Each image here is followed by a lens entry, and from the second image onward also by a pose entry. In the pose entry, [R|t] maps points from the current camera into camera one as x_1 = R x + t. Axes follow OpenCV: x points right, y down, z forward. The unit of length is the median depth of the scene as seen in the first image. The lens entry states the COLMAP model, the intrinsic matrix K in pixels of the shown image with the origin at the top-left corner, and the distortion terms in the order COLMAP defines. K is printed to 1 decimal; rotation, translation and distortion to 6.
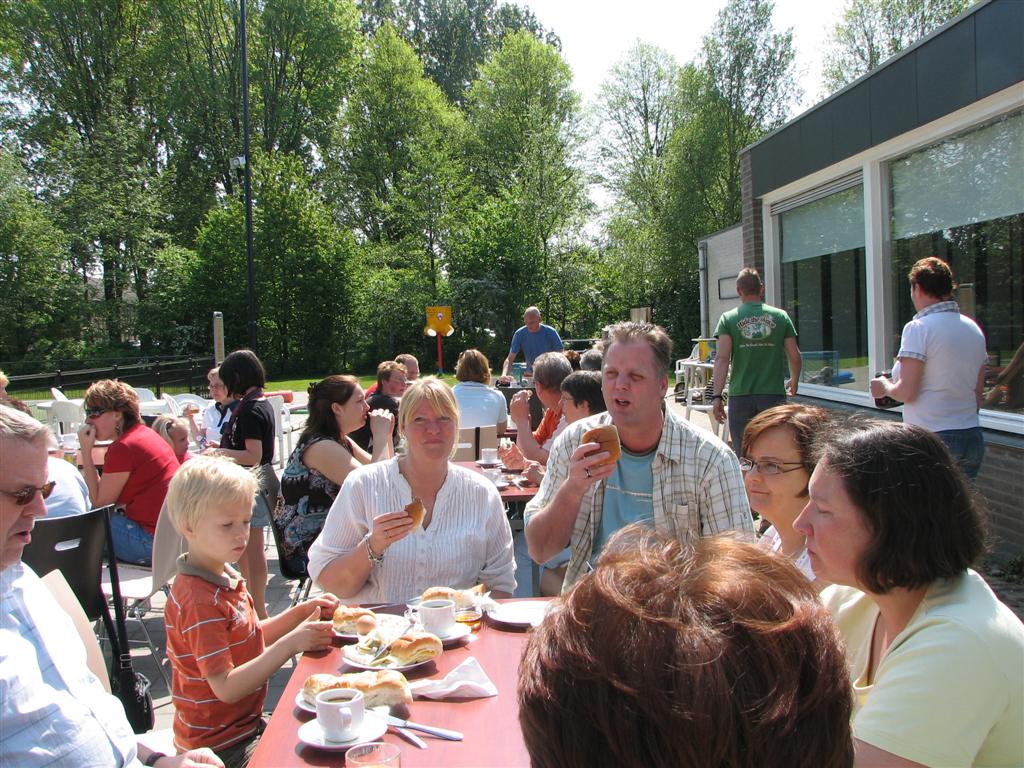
lens RADIAL K [[1088.7, 0, 512.0], [0, 1088.7, 384.0], [0, 0, 1]] dist [-0.130917, -0.001467]
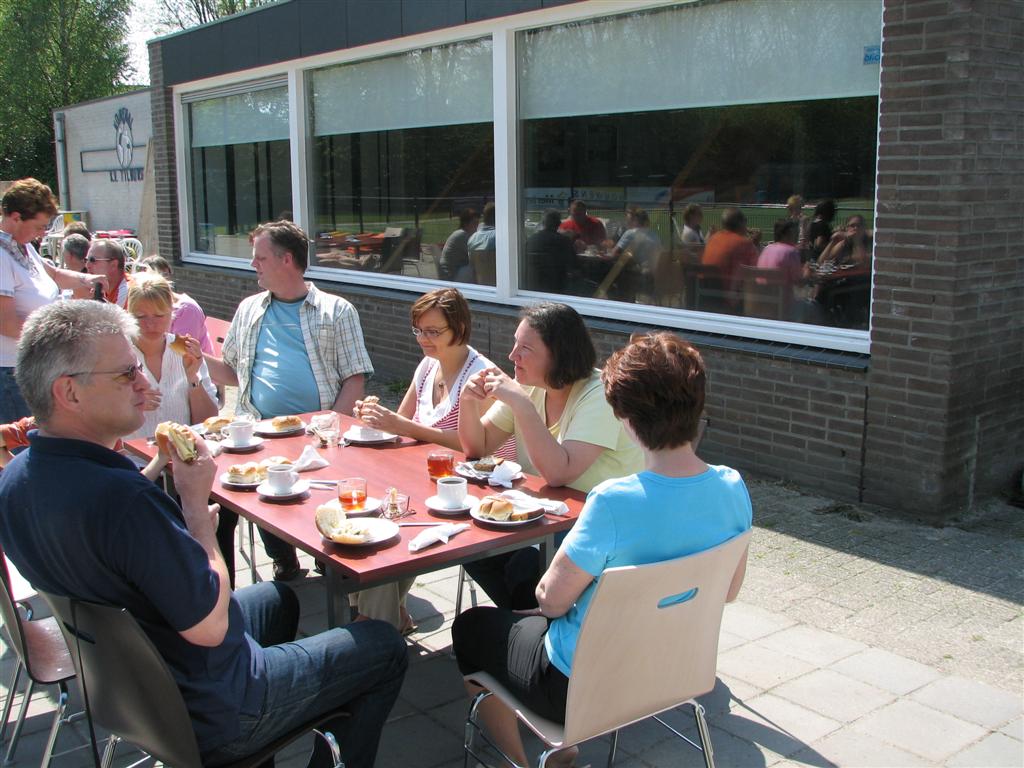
lens RADIAL K [[1088.7, 0, 512.0], [0, 1088.7, 384.0], [0, 0, 1]] dist [-0.130917, -0.001467]
pose [[0.811802, -0.091402, 0.576735, -0.135971], [0.016657, 0.990896, 0.133593, -0.013318], [-0.583695, -0.098844, 0.805934, -0.094442]]
